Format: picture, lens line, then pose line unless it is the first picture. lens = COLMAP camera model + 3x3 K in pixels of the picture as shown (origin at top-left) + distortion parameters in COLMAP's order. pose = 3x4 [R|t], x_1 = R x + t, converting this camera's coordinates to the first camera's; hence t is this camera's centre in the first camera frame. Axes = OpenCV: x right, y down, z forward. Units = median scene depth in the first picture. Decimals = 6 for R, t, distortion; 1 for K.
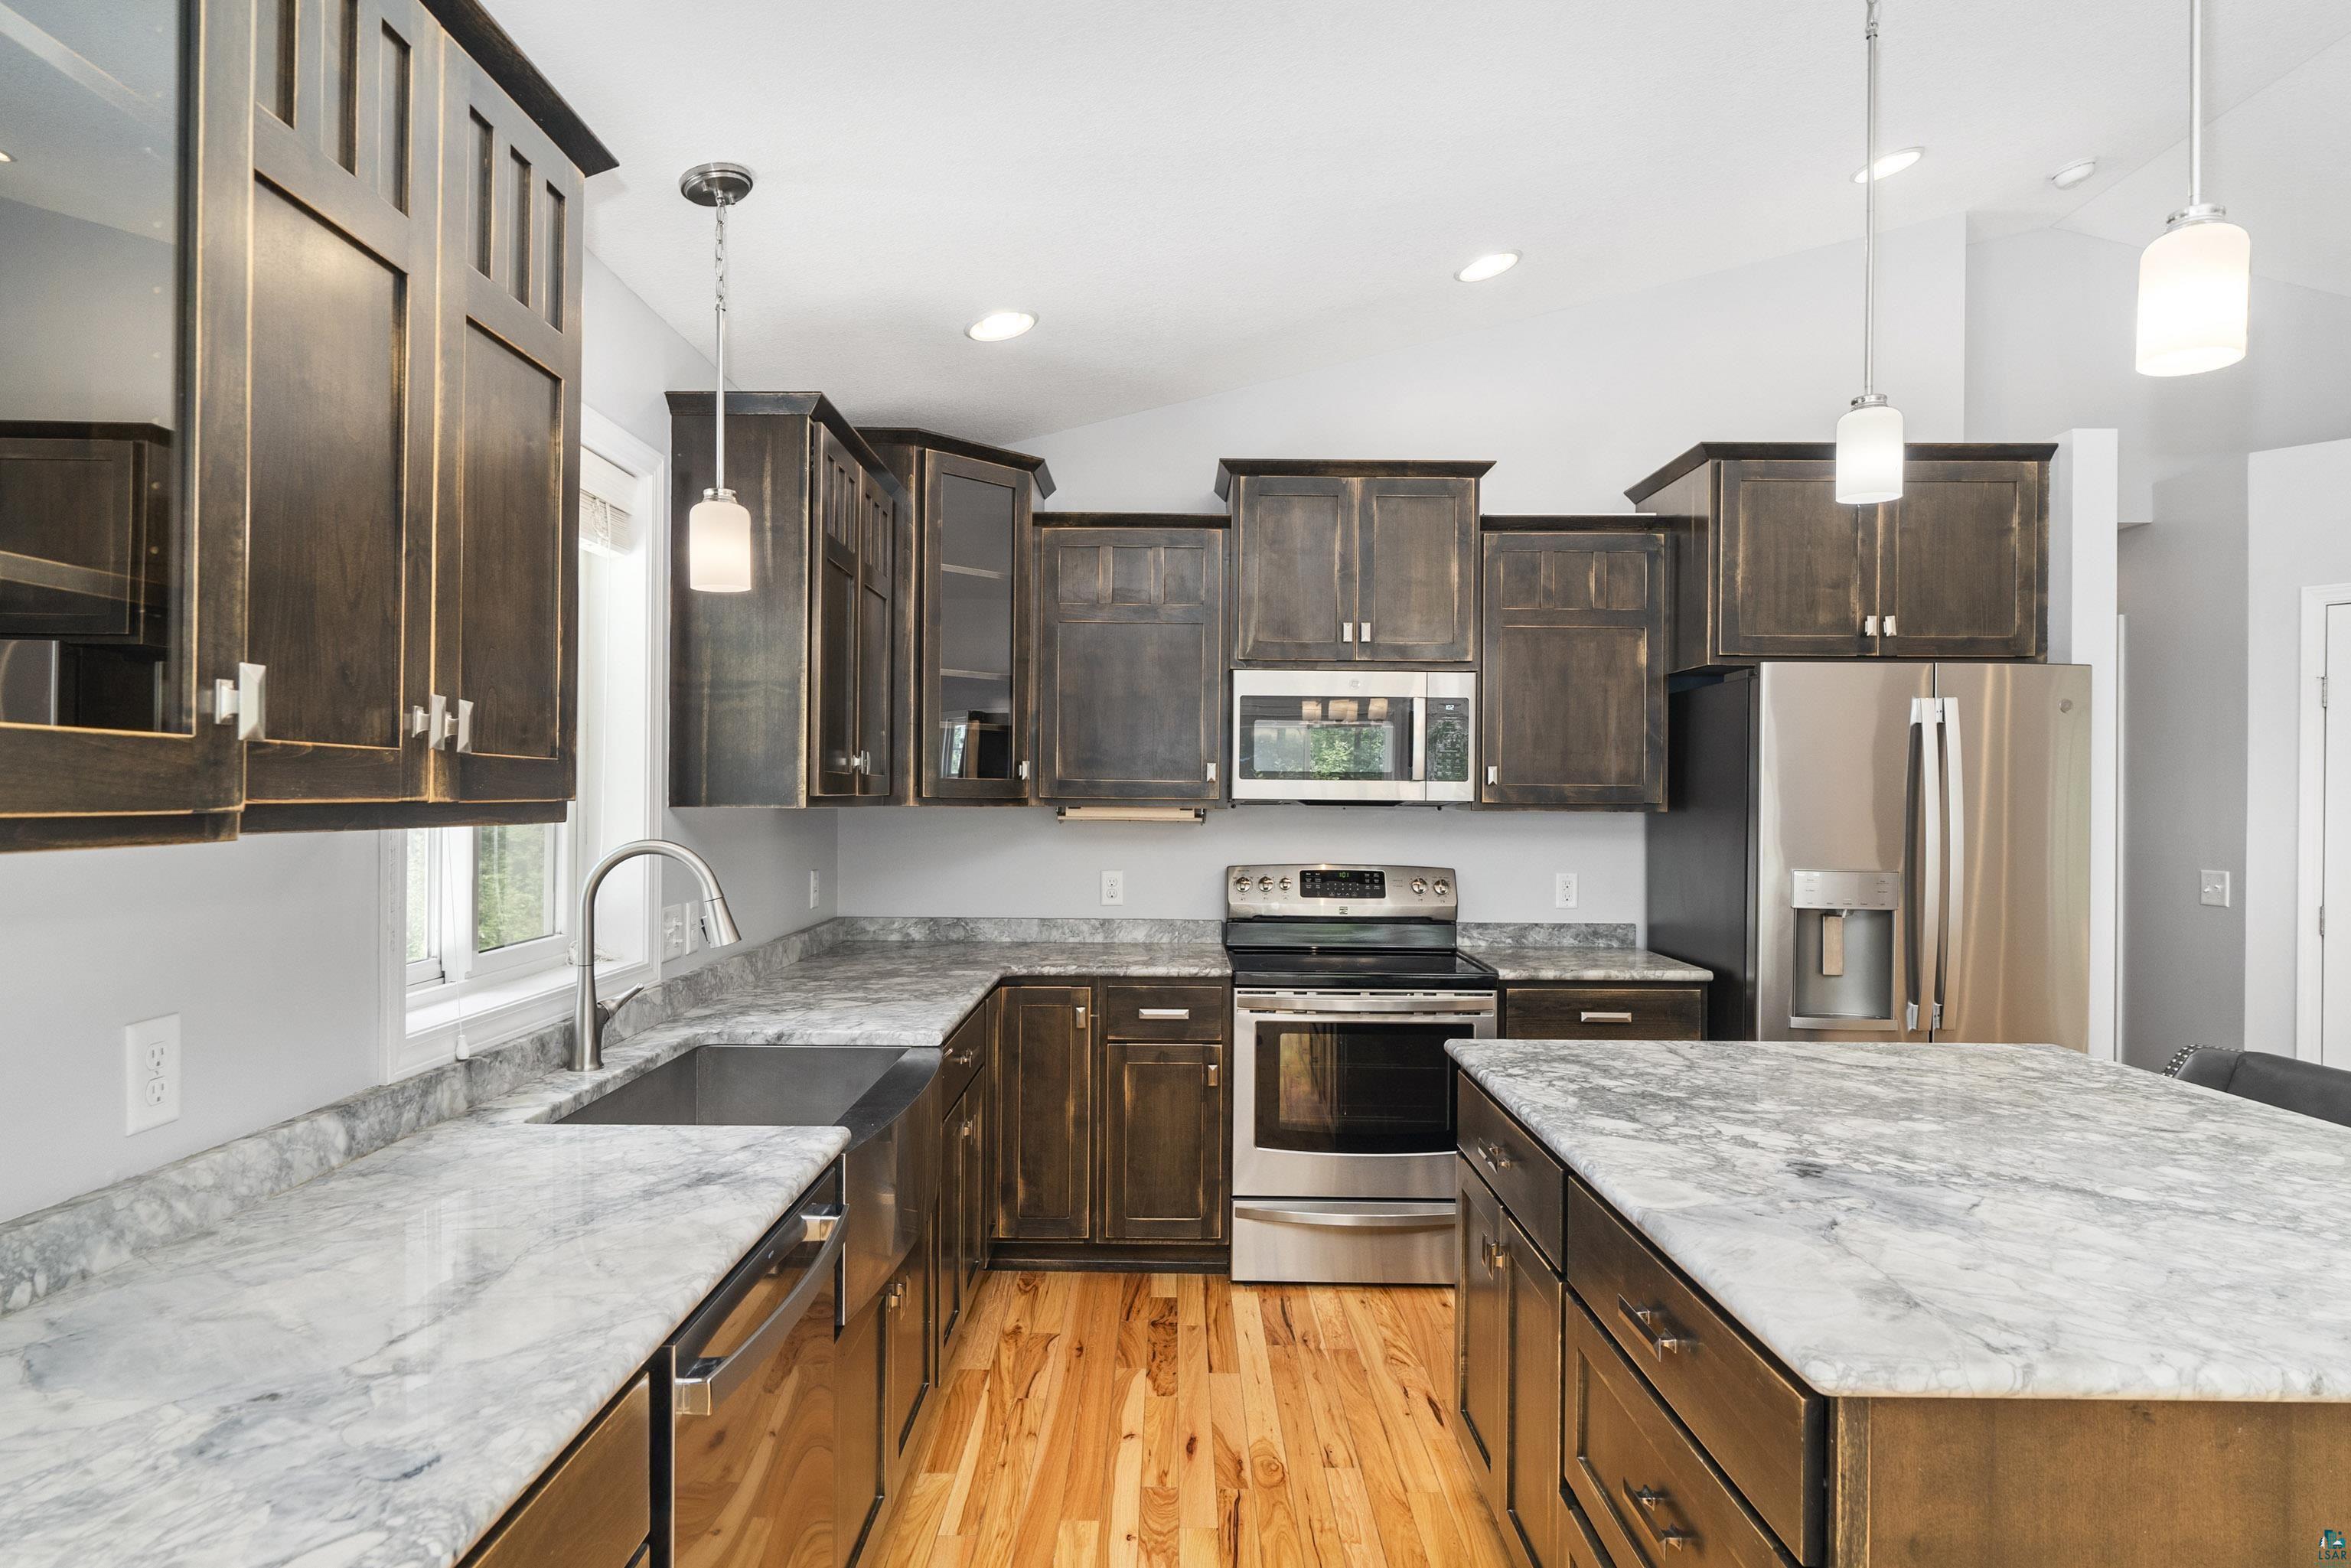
lens RADIAL K [[1300.9, 0, 1168.1], [0, 1300.9, 788.5], [0, 0, 1]] dist [0.002531, -0.000608]
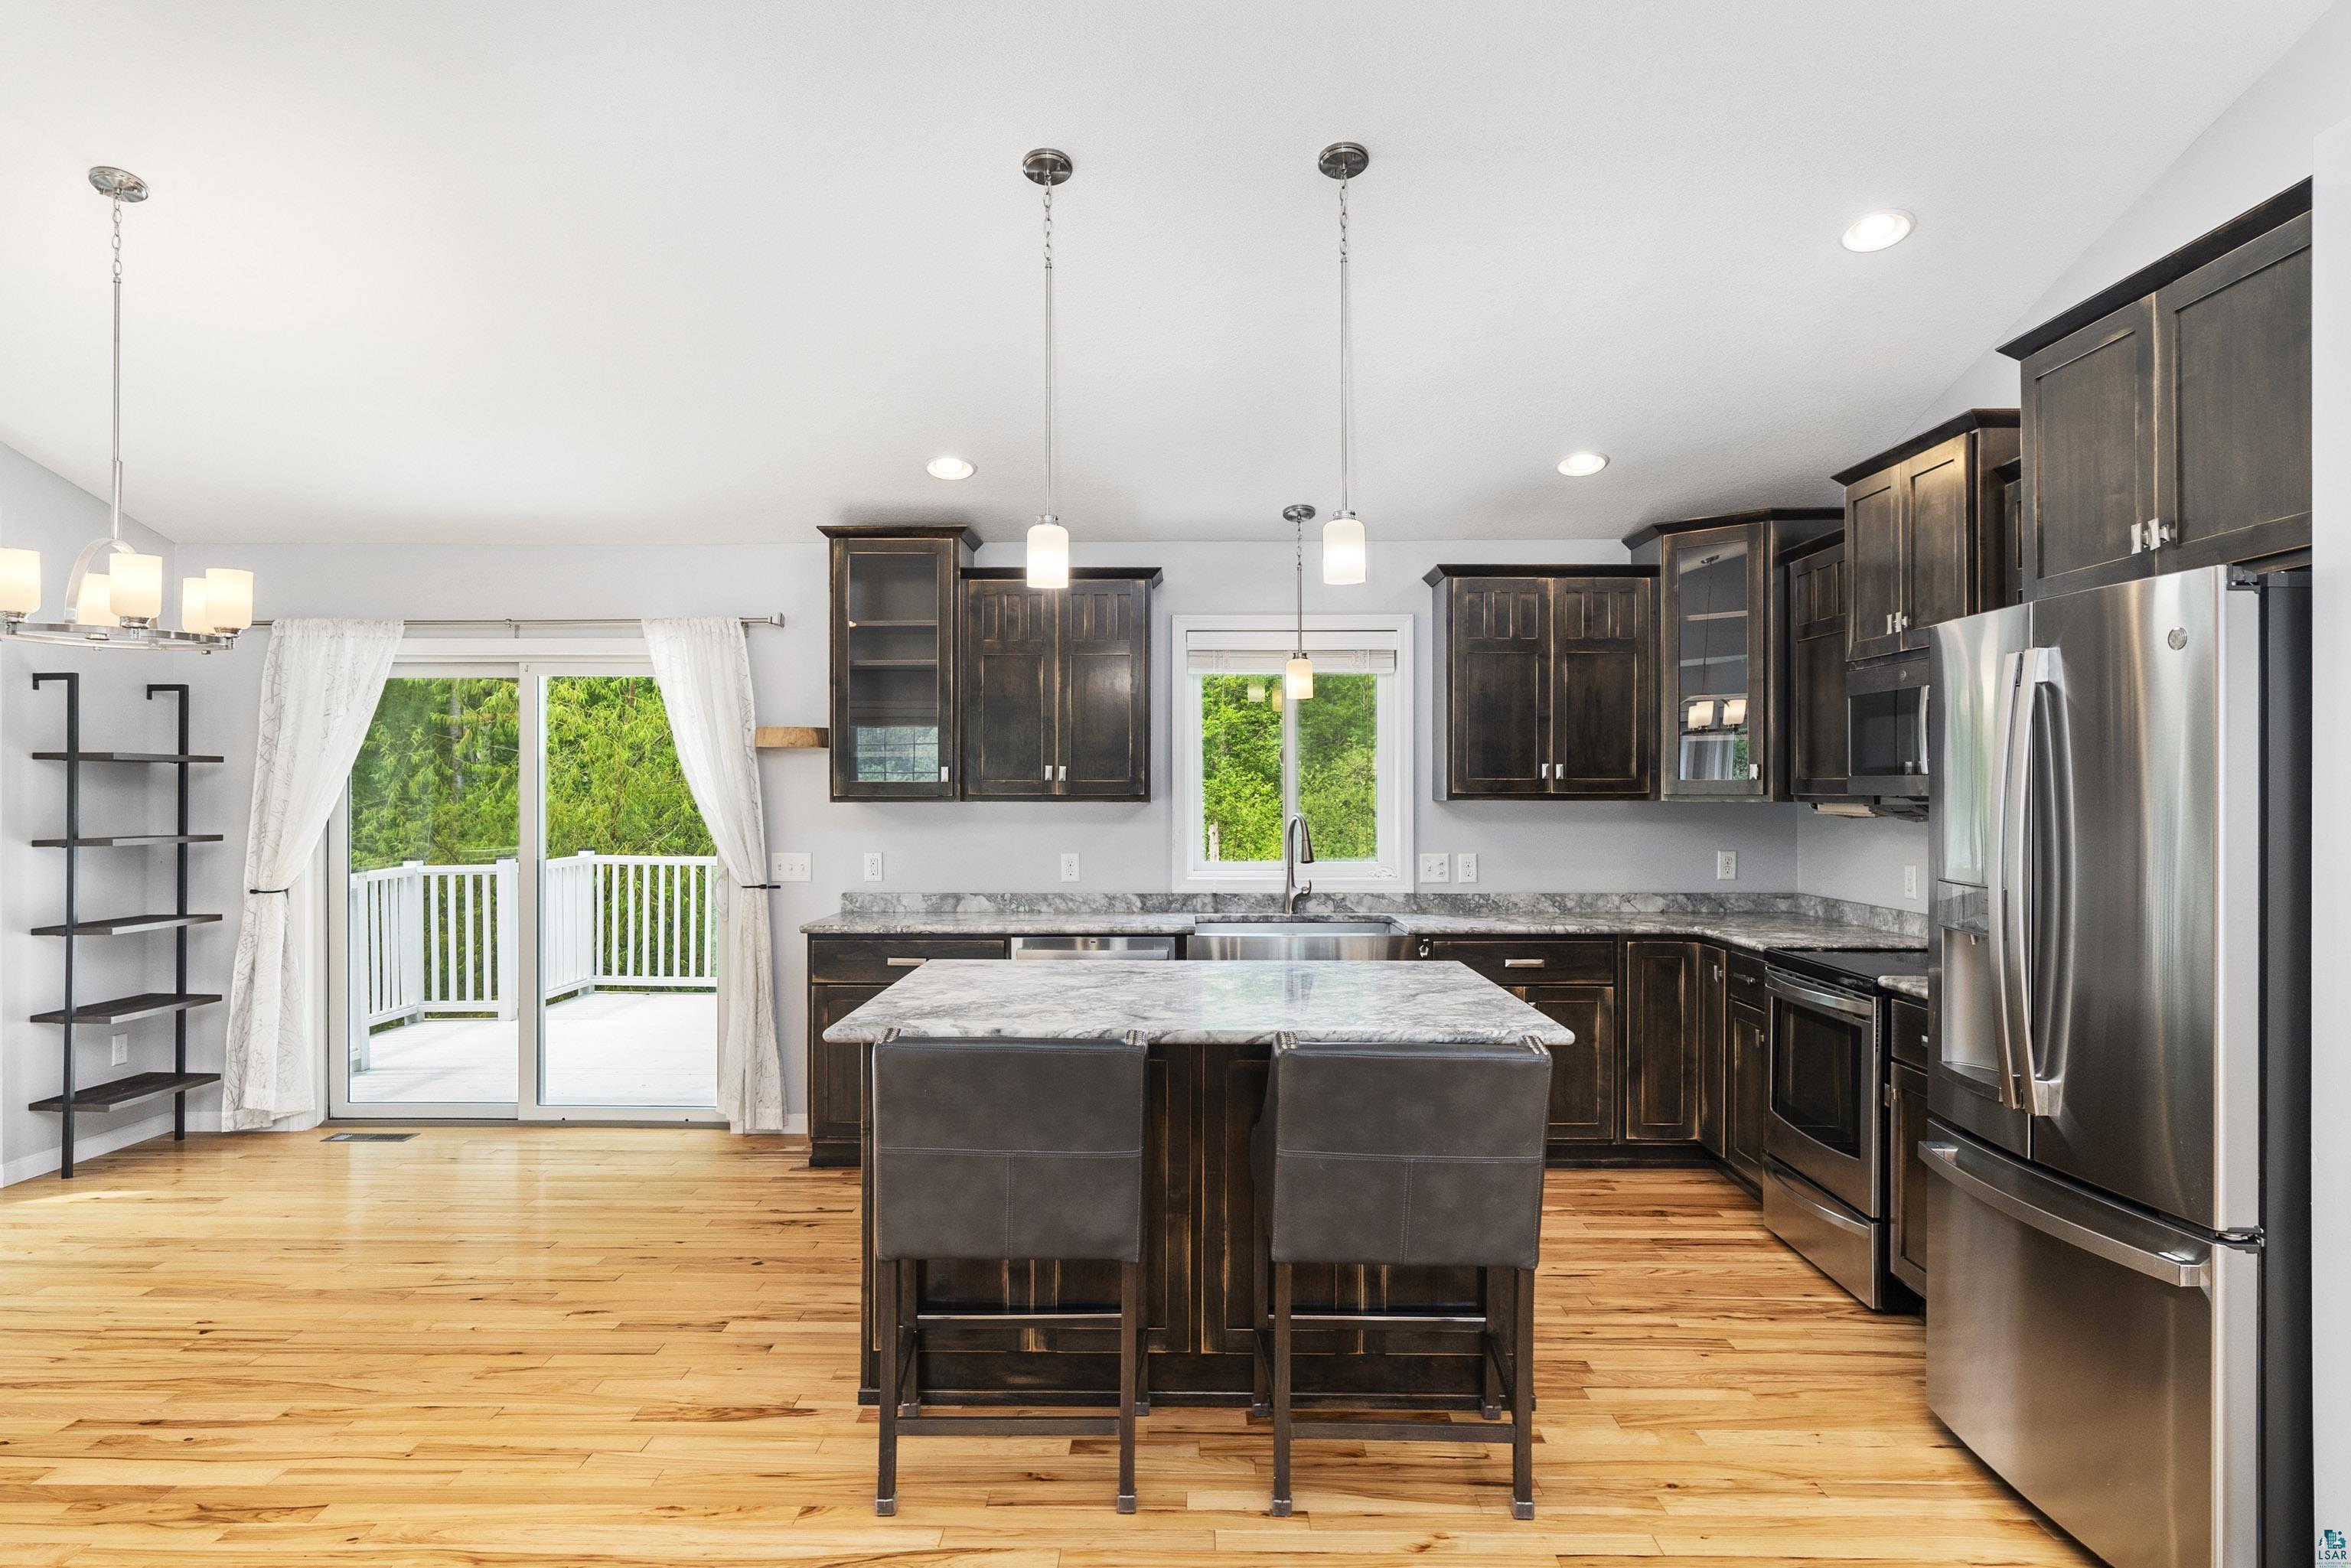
lens RADIAL K [[1442.8, 0, 1165.5], [0, 1442.8, 783.9], [0, 0, 1]] dist [-0.003528, 0.004207]
pose [[-0.000259, -0.009941, -0.999951, 1.392008], [0.007130, 0.999925, -0.009942, 0.008095], [0.999975, -0.007132, -0.000188, 0.525800]]
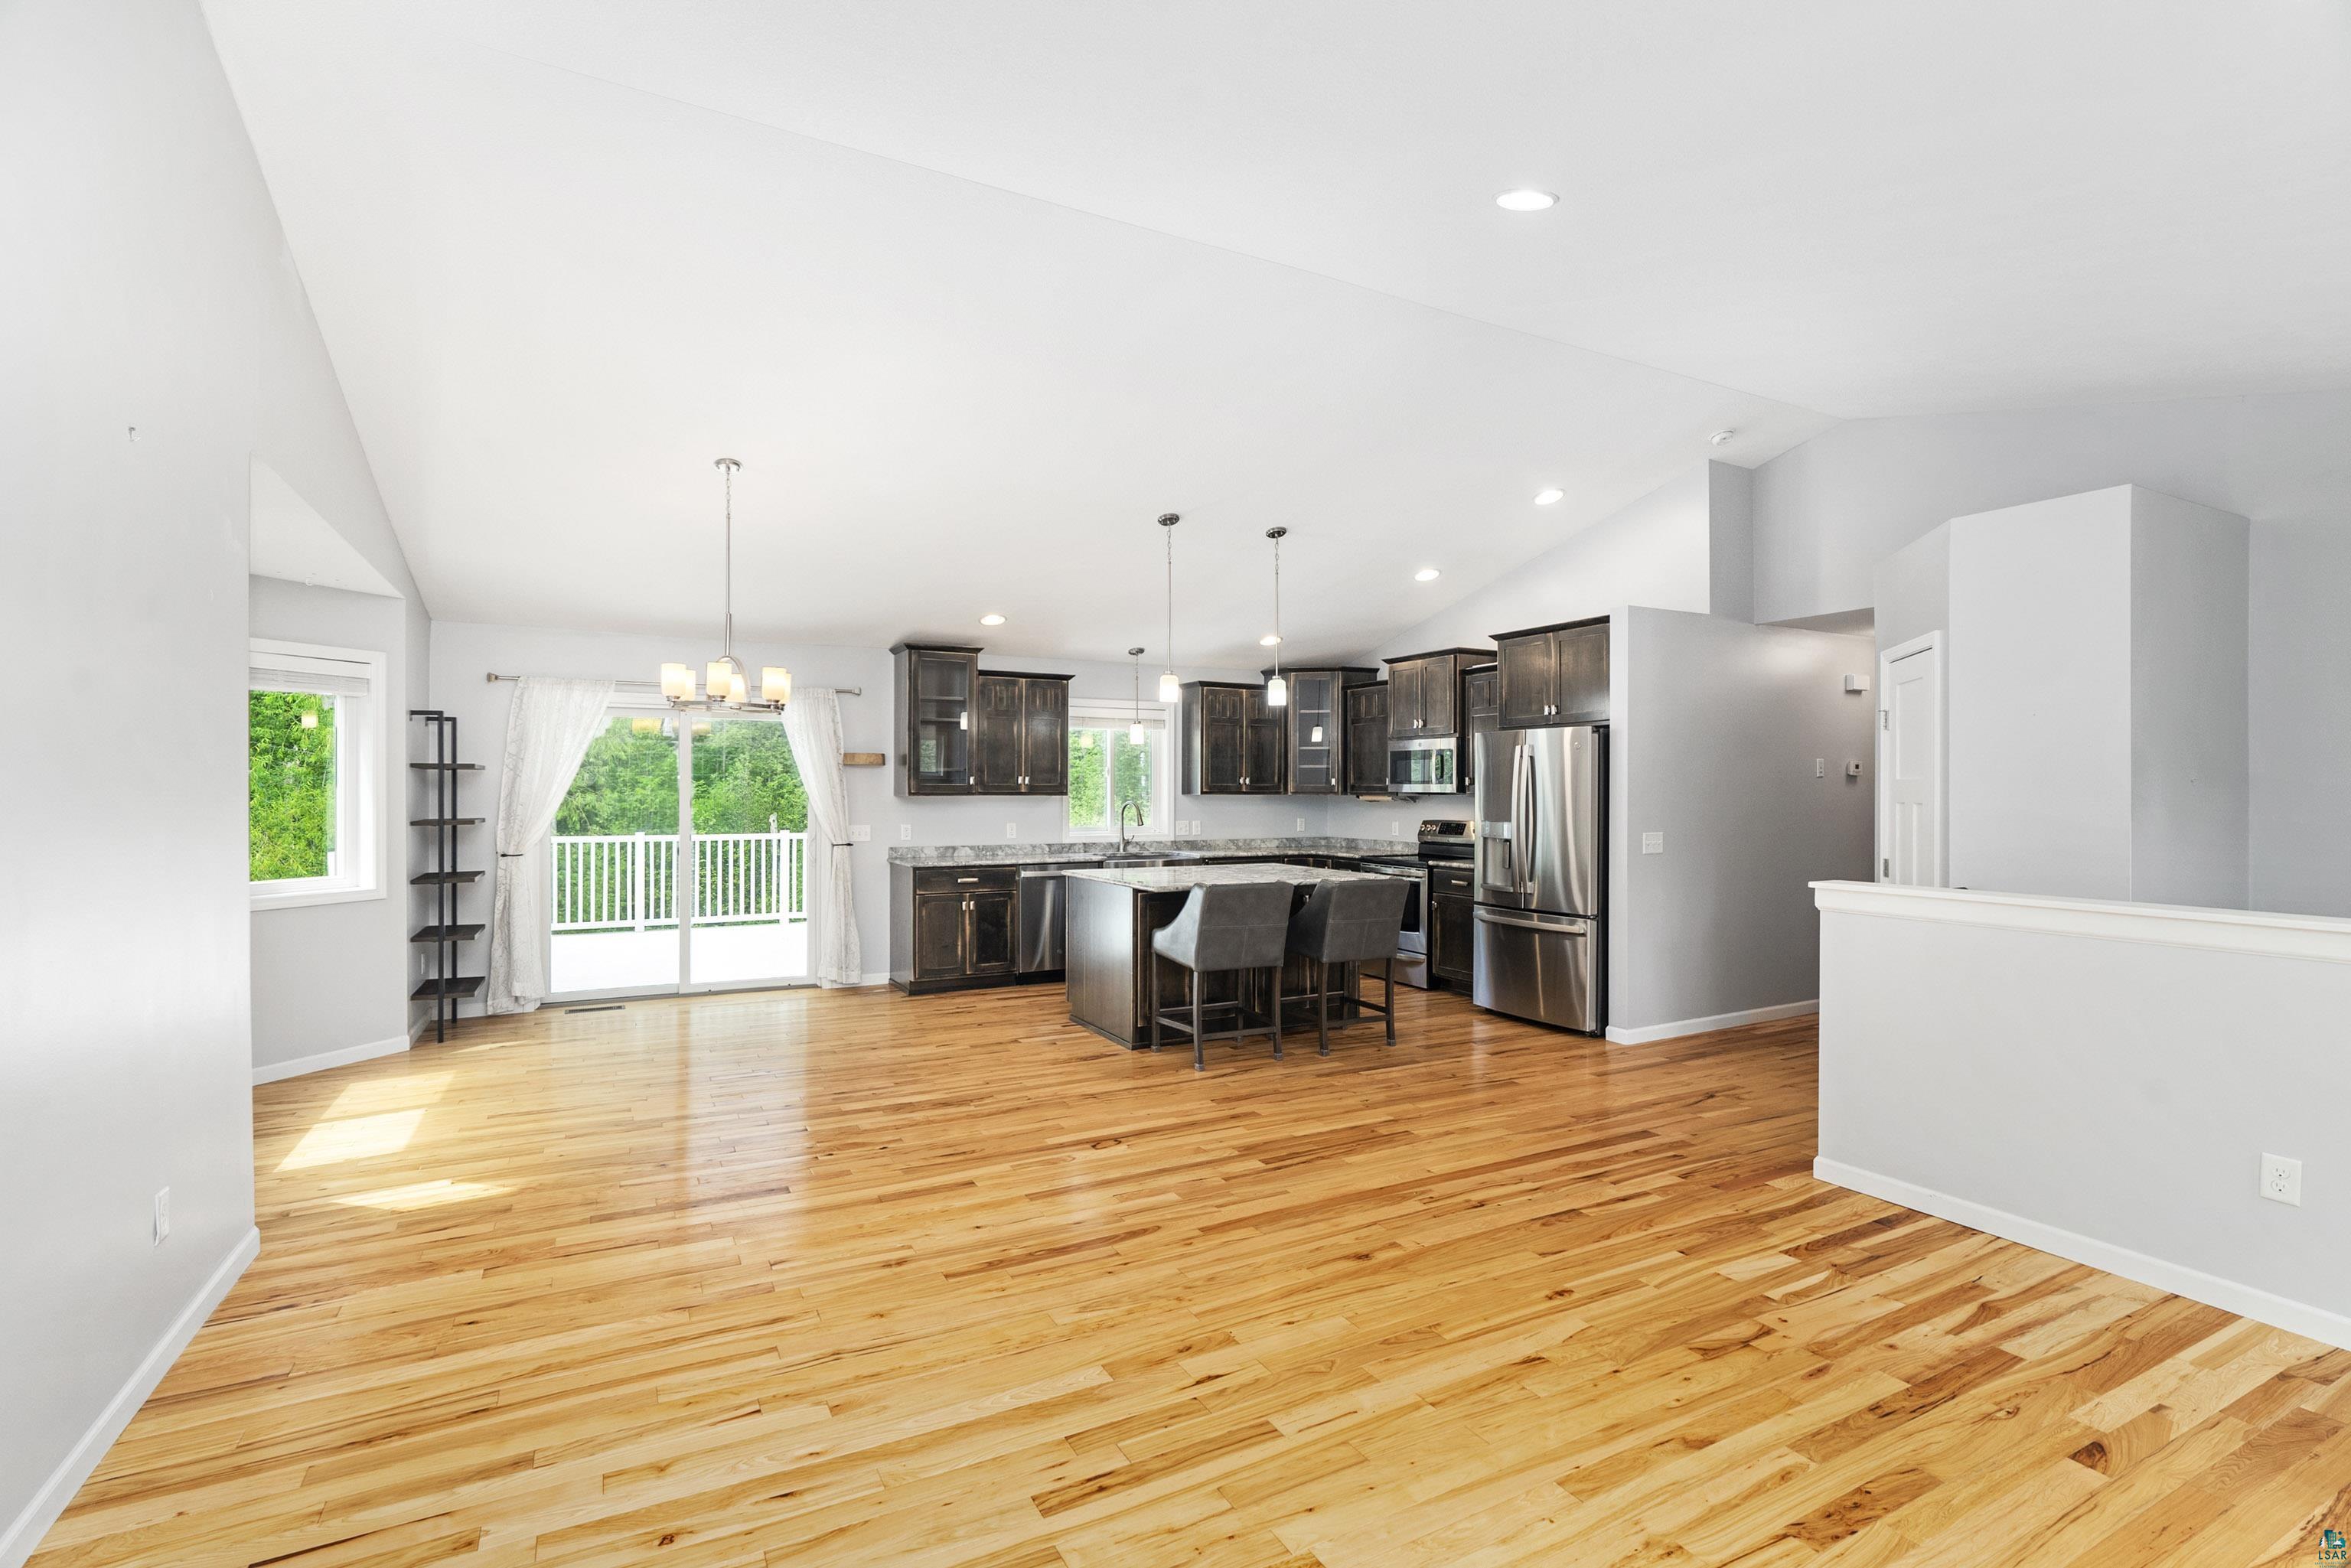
lens RADIAL K [[1079.5, 0, 1153.0], [0, 1079.5, 785.0], [0, 0, 1]] dist [-0.012617, 0.003981]
pose [[0.468543, -0.008129, -0.883403, 1.935685], [0.006693, 0.999962, -0.005652, 0.003857], [0.883415, -0.003264, 0.468580, -0.432456]]
